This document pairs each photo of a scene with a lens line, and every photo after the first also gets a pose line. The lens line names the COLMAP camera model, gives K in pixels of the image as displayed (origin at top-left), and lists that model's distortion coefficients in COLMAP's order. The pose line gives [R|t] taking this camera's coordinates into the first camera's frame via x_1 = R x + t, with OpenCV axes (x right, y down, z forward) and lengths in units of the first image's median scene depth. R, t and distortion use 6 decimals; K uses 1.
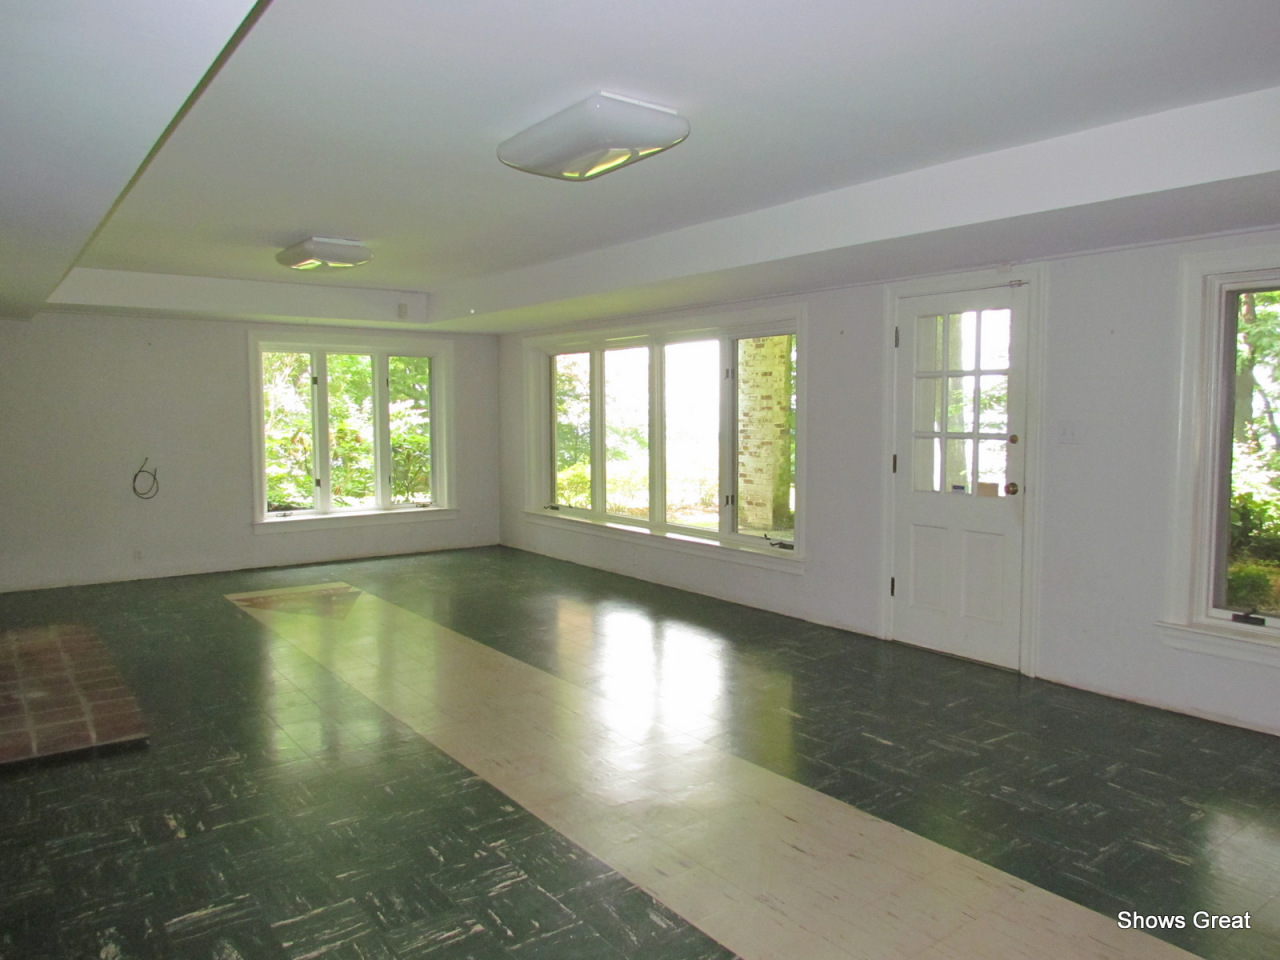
lens RADIAL K [[920.4, 0, 640.7], [0, 920.4, 484.5], [0, 0, 1]] dist [-0.009367, -0.001401]
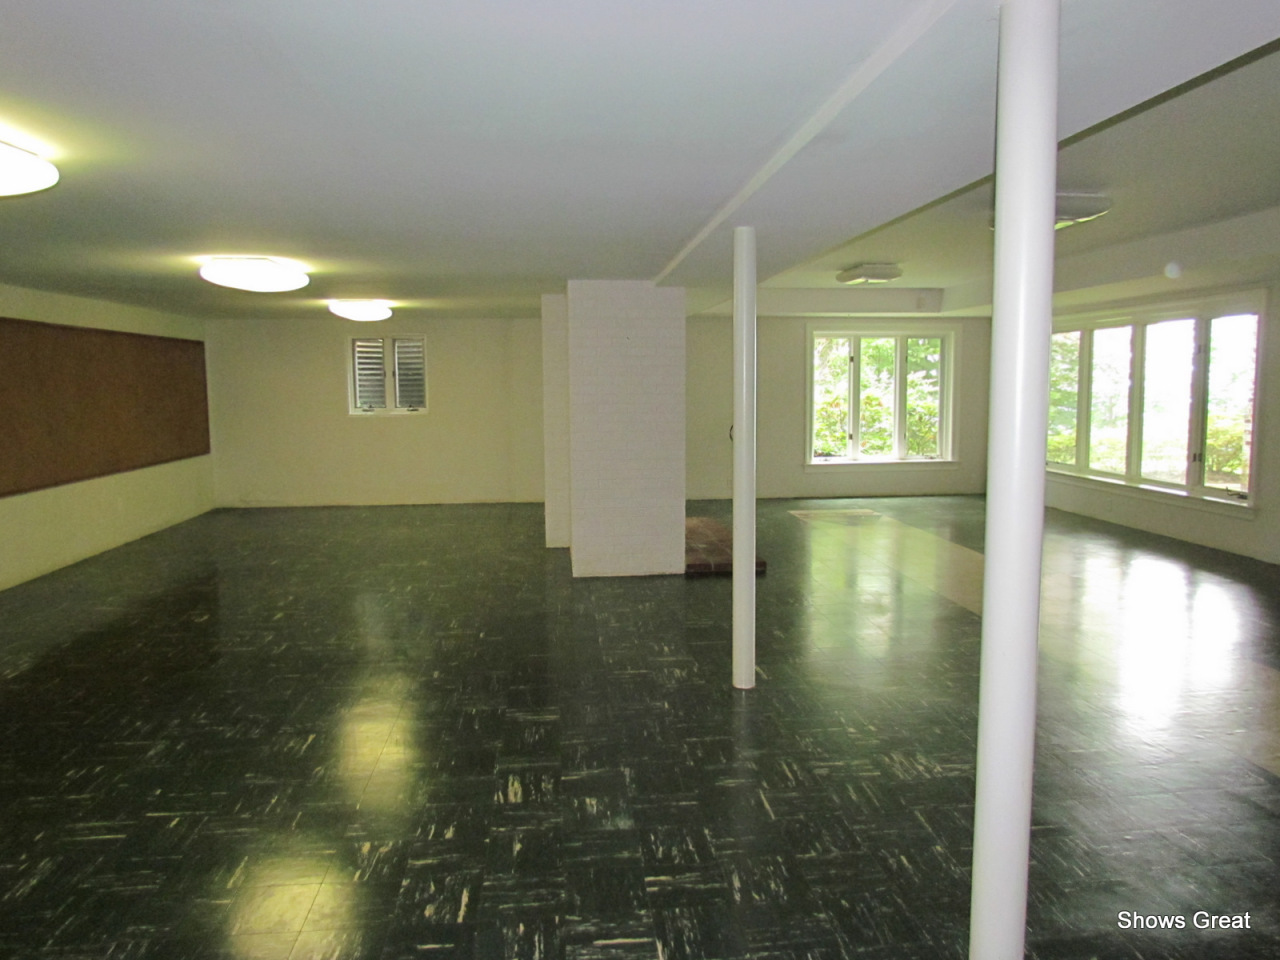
lens RADIAL K [[920.4, 0, 636.0], [0, 920.4, 482.8], [0, 0, 1]] dist [-0.009367, -0.001401]
pose [[0.856591, 0.050703, -0.513498, 0.066448], [-0.033863, 0.998539, 0.042107, 0.018957], [0.514883, -0.018680, 0.857057, -0.291787]]
